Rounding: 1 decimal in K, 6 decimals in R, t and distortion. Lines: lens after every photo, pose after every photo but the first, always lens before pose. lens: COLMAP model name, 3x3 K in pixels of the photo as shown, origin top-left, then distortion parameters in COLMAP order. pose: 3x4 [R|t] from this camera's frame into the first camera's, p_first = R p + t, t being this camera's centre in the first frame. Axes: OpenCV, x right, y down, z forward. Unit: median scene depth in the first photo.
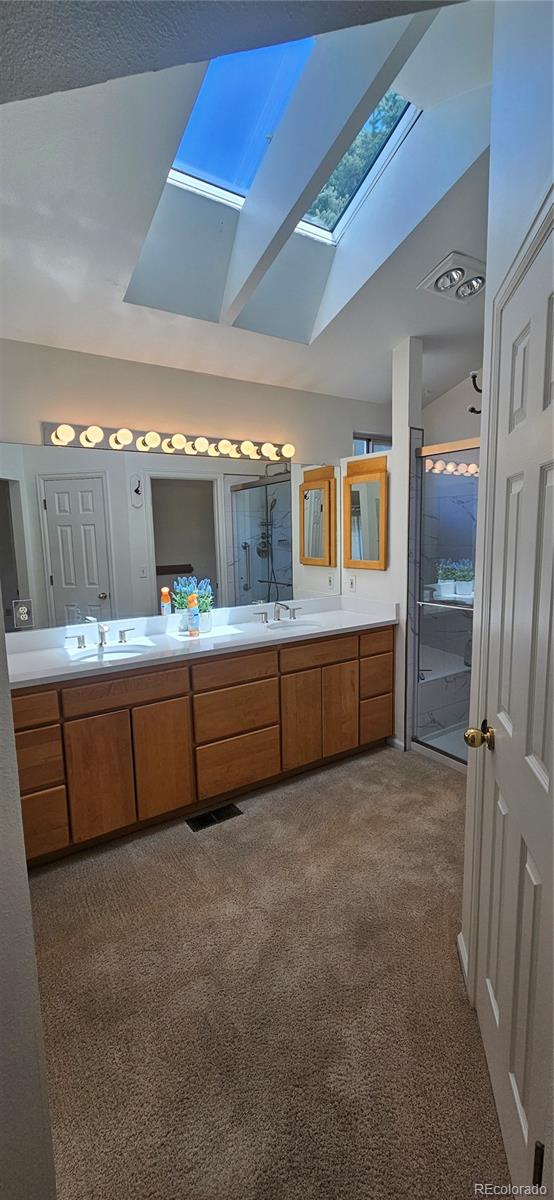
lens RADIAL K [[492.8, 0, 280.5], [0, 492.8, 591.8], [0, 0, 1]] dist [-0.000876, -0.000024]
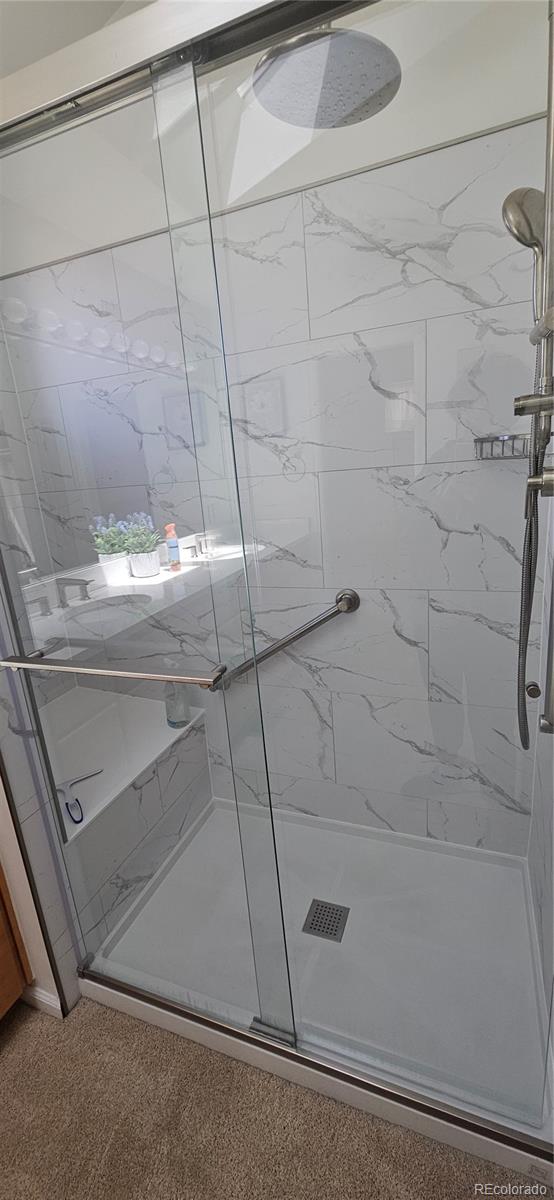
lens RADIAL K [[492.8, 0, 281.0], [0, 492.8, 598.0], [0, 0, 1]] dist [-0.000876, -0.000024]
pose [[0.816108, -0.196372, 0.543512, 0.249430], [0.138256, 0.979530, 0.146308, -0.042389], [-0.561117, -0.044259, 0.826552, 0.597904]]
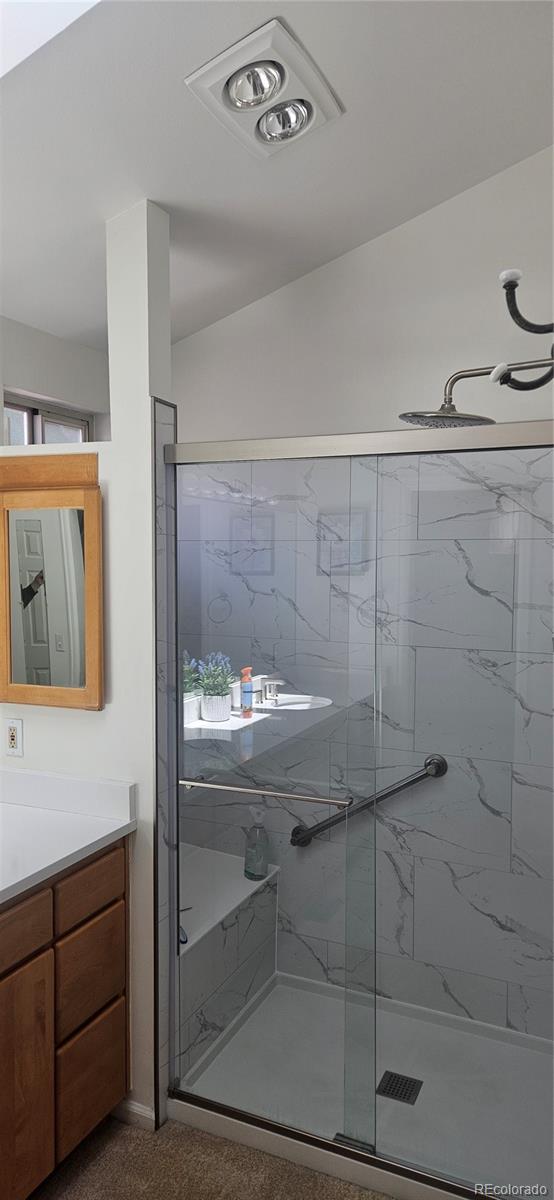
lens RADIAL K [[800.5, 0, 272.3], [0, 800.5, 601.5], [0, 0, 1]] dist [0.062735, -0.019224]
pose [[0.853732, -0.010509, 0.520606, -0.030294], [0.047789, 0.997158, -0.058240, -0.092773], [-0.518515, 0.074601, 0.851808, 0.306408]]
